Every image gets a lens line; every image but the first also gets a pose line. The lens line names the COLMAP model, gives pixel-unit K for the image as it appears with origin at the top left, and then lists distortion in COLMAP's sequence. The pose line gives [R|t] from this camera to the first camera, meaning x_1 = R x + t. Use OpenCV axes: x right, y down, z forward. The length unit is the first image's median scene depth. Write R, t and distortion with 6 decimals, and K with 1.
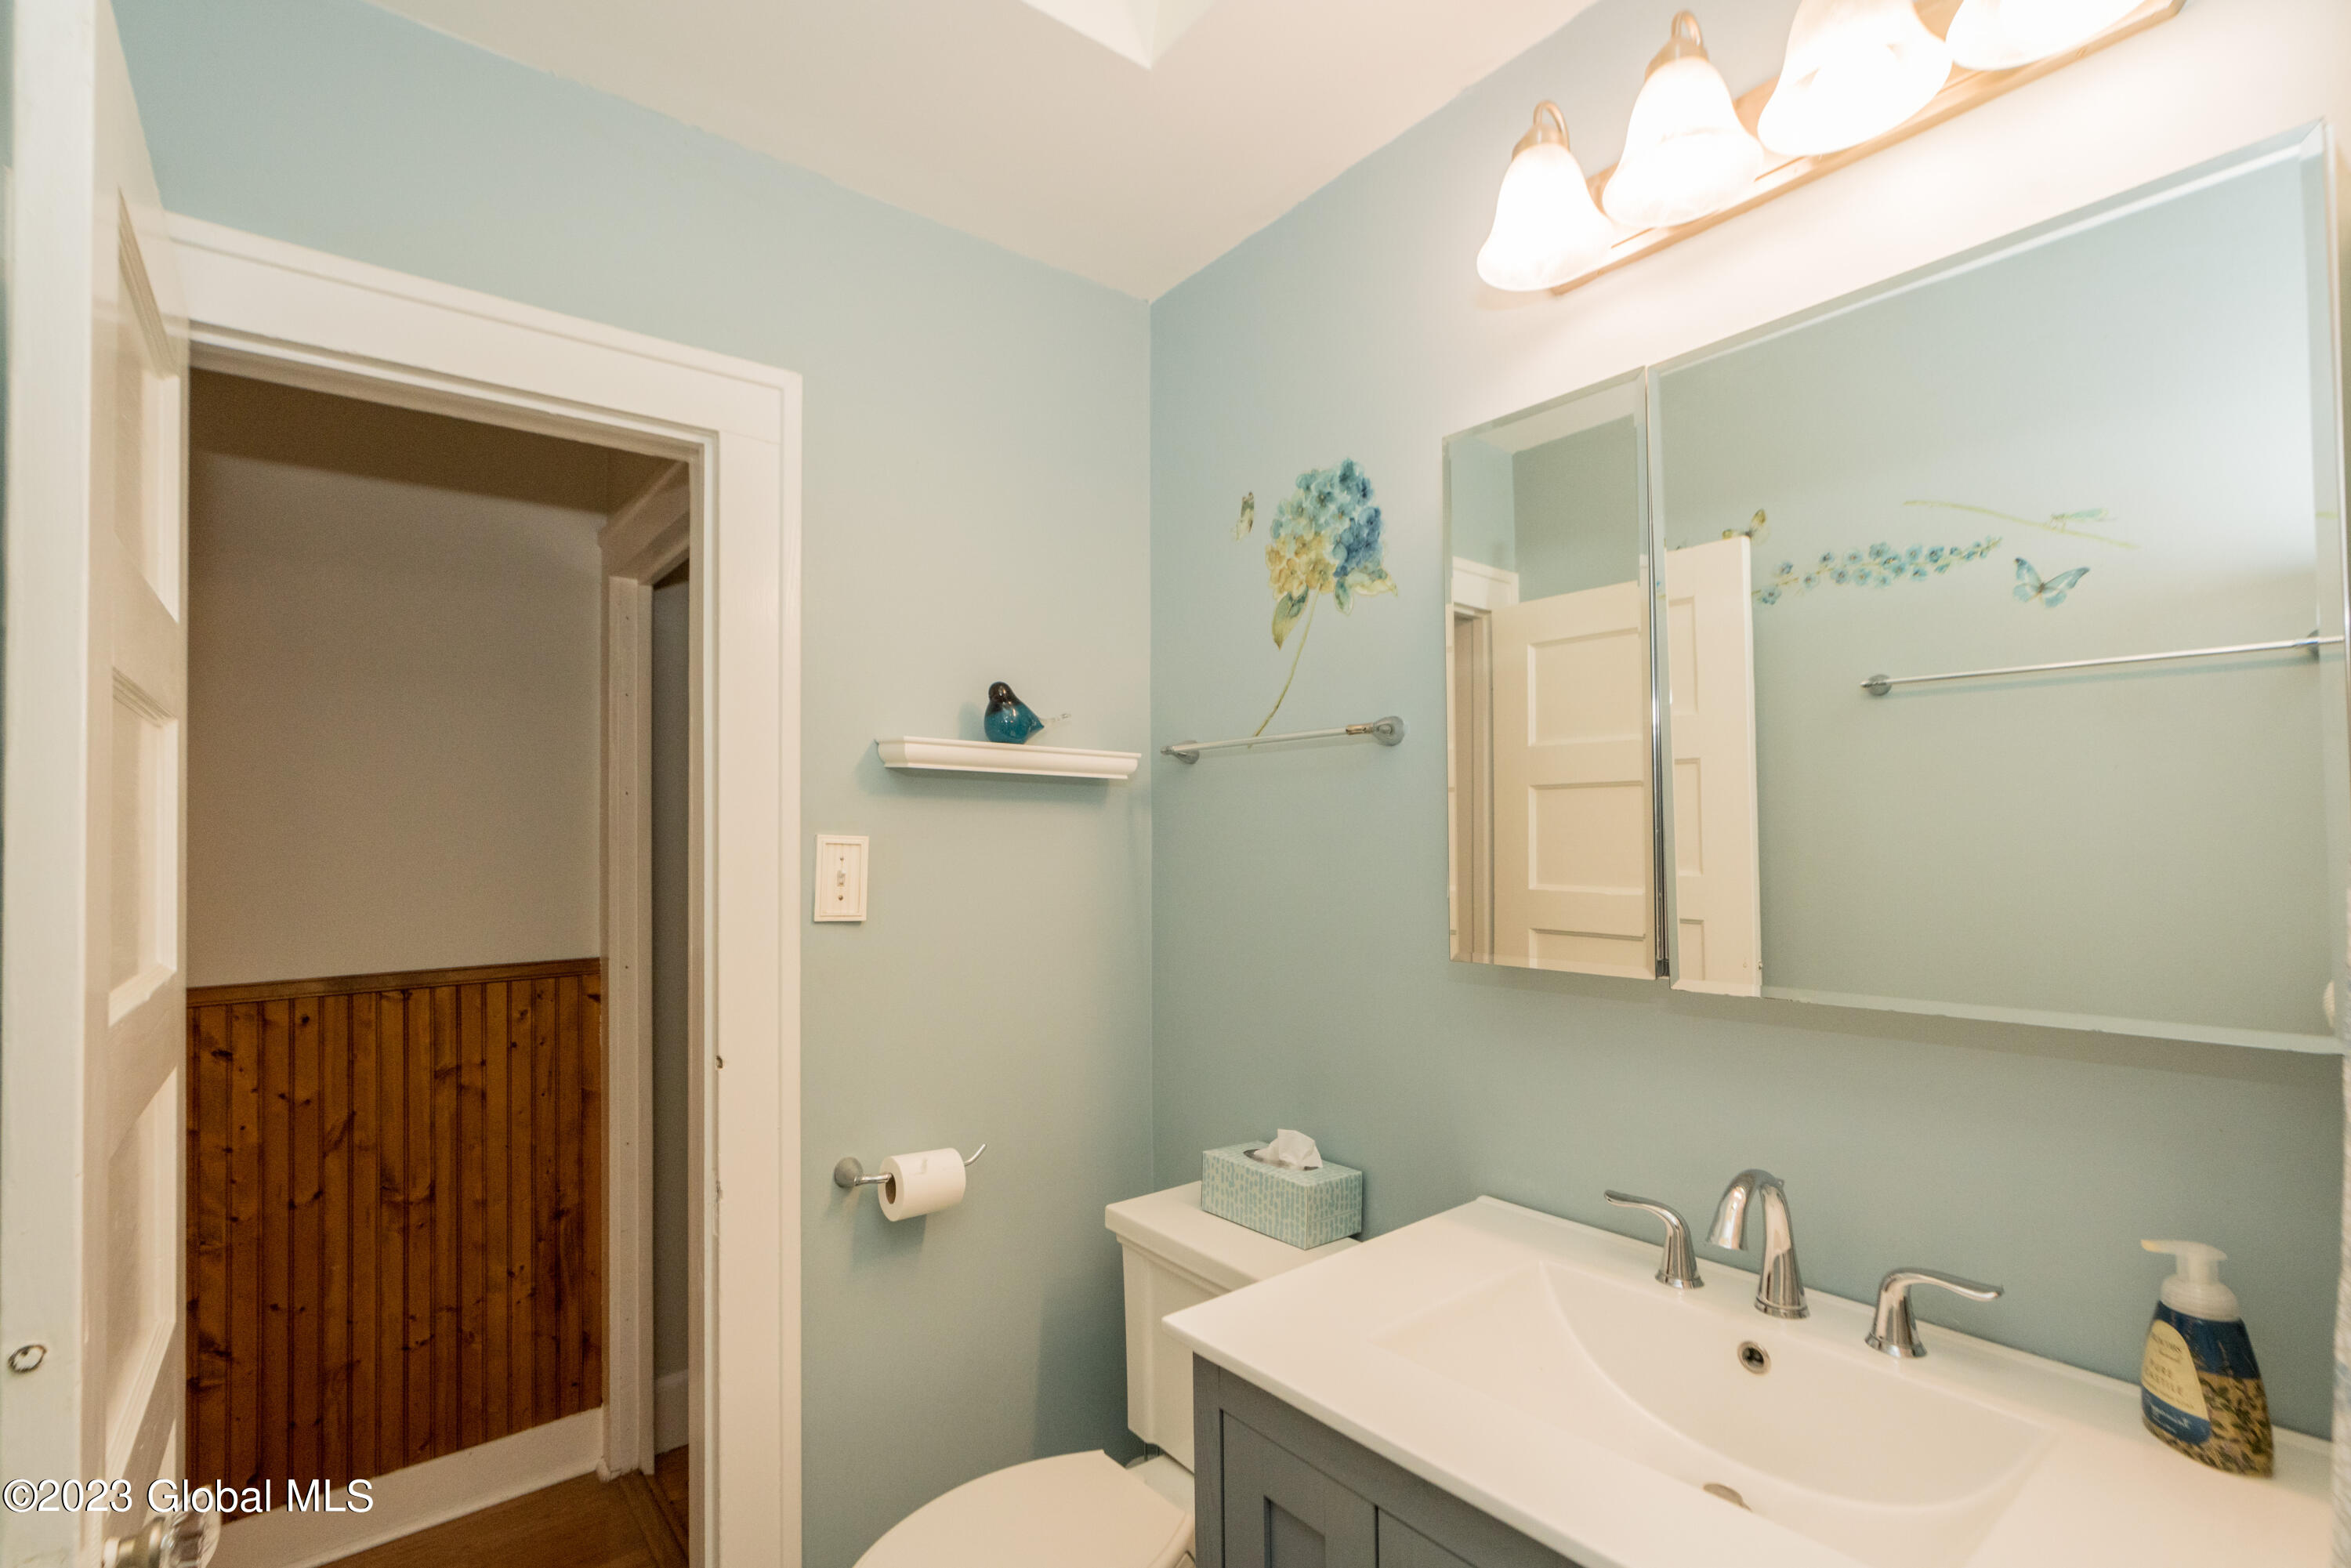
lens RADIAL K [[1056.1, 0, 1168.8], [0, 1056.1, 811.6], [0, 0, 1]] dist [0.000202, 0.000459]
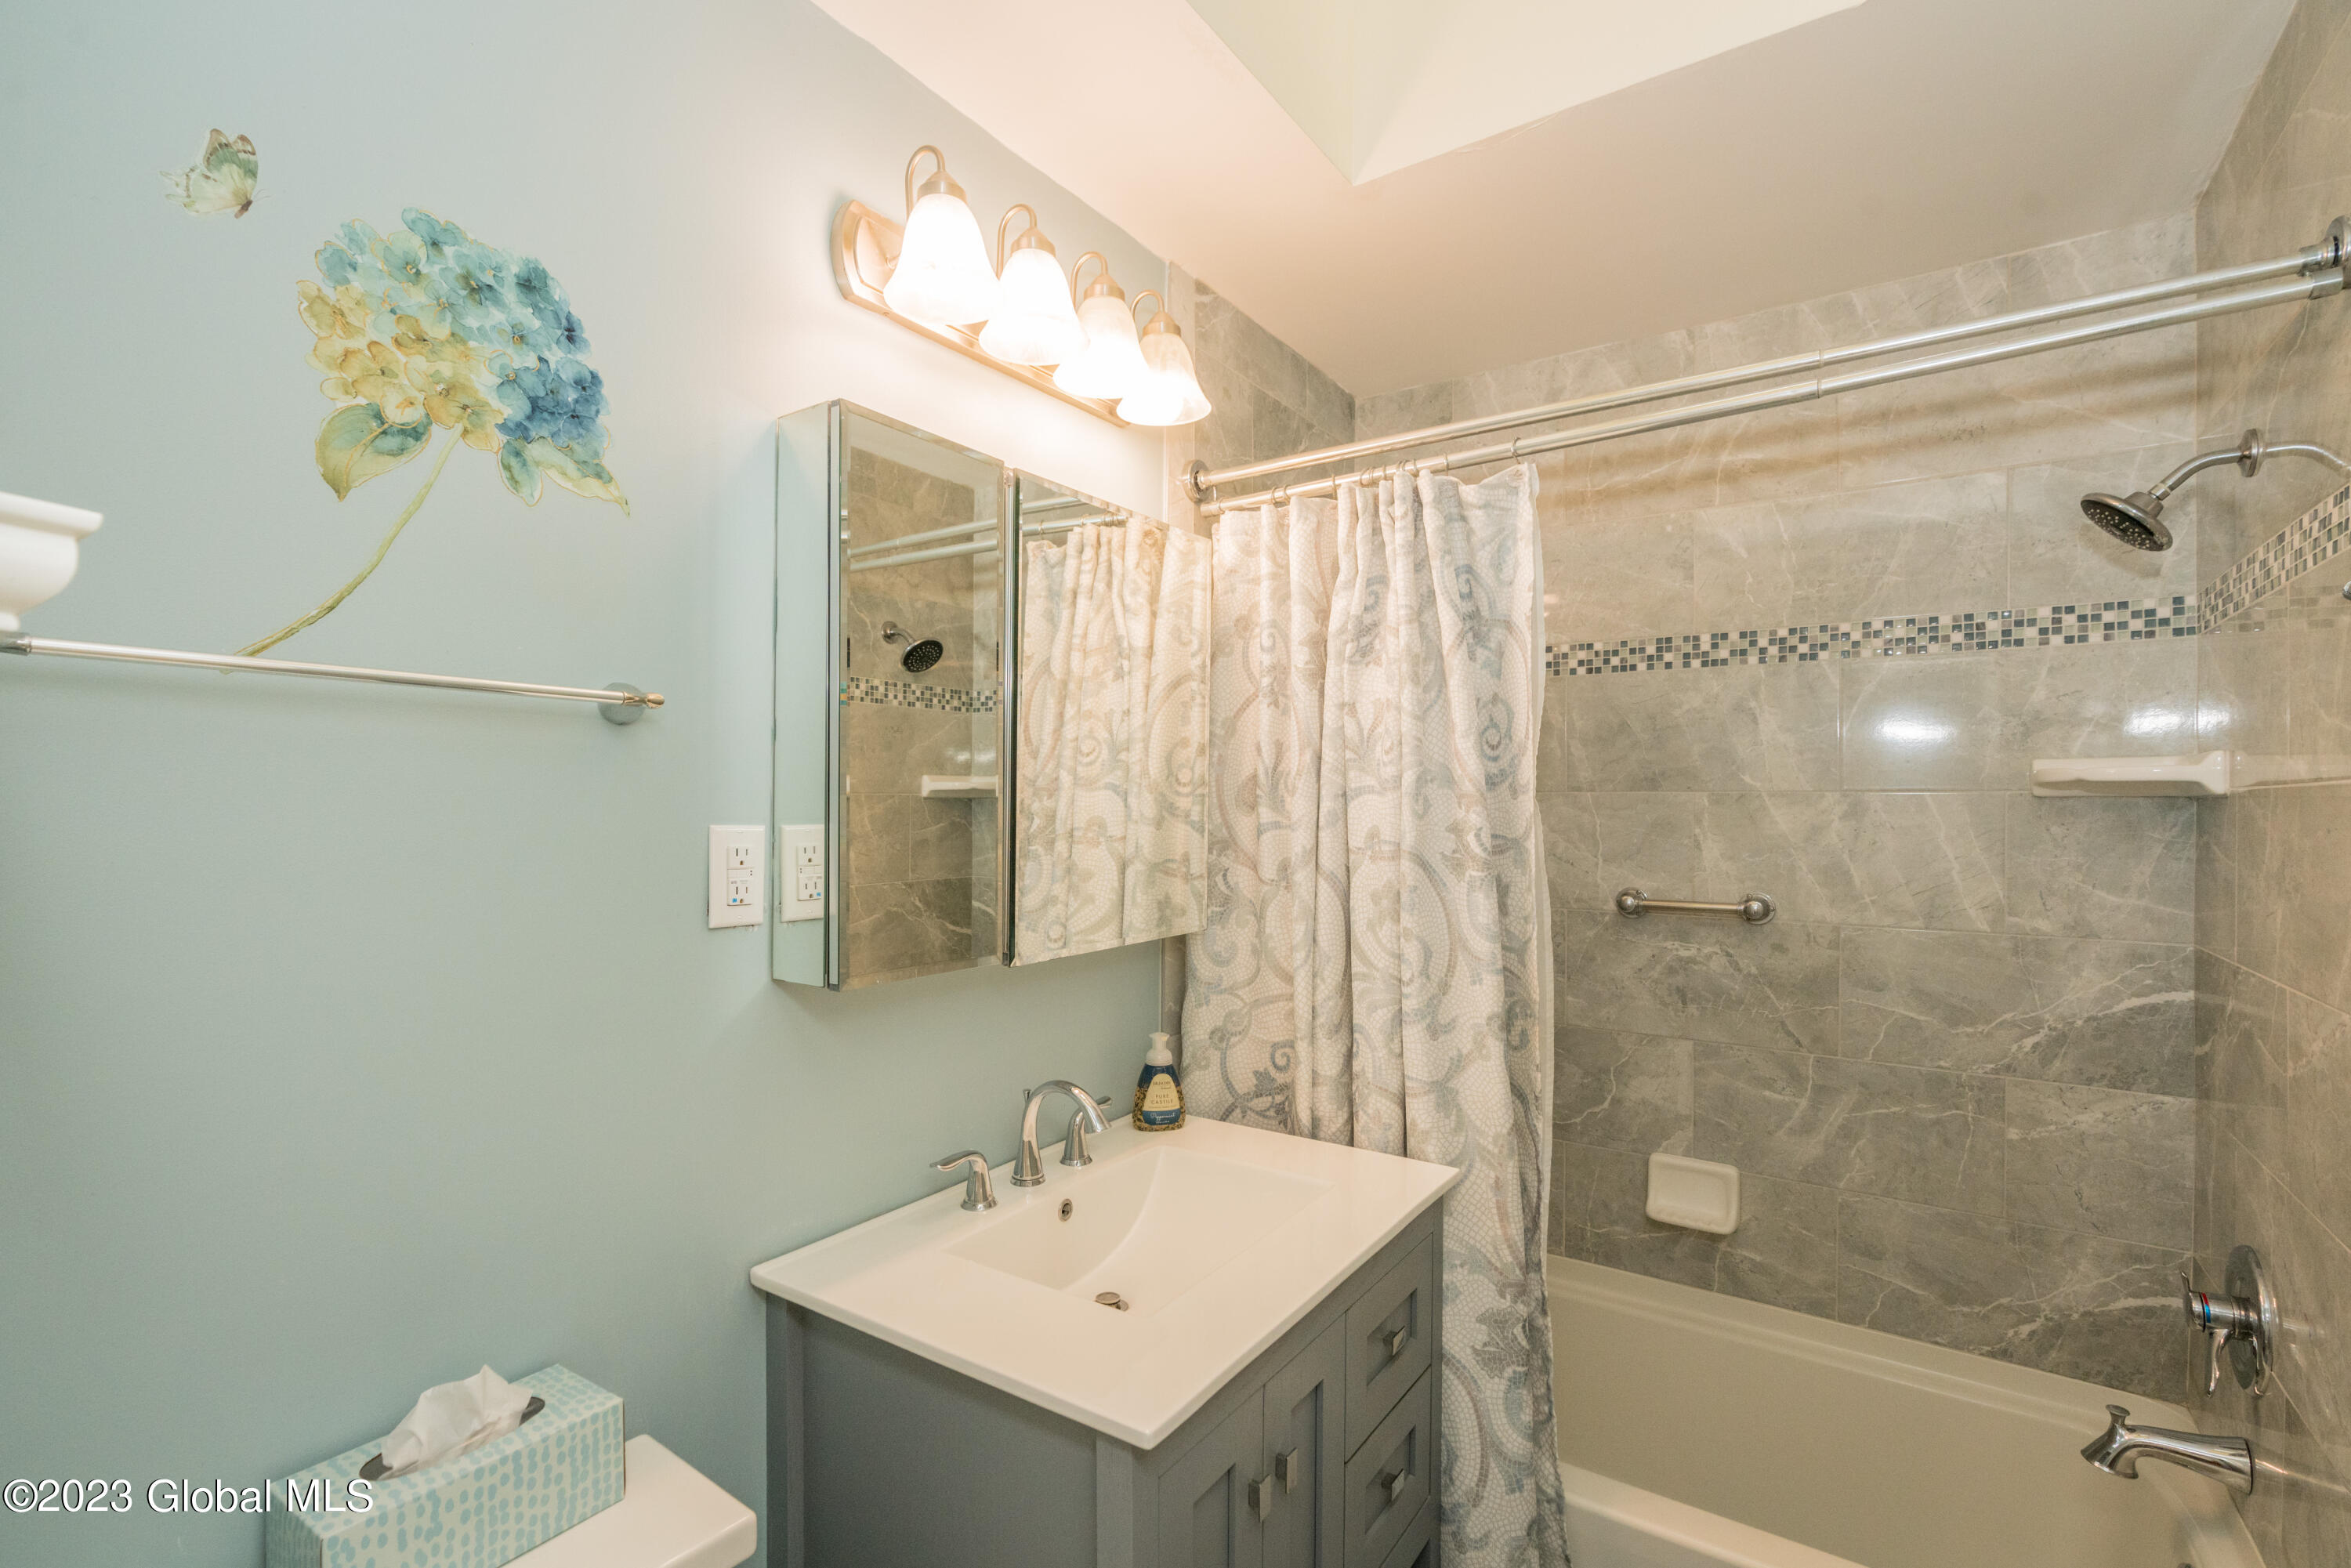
lens RADIAL K [[1056.1, 0, 1168.8], [0, 1056.1, 811.6], [0, 0, 1]] dist [0.000202, 0.000459]
pose [[-0.286661, 0.005403, 0.958017, -0.539517], [-0.018270, 0.999771, -0.011106, -0.002906], [-0.957858, -0.020686, -0.286497, 0.802731]]
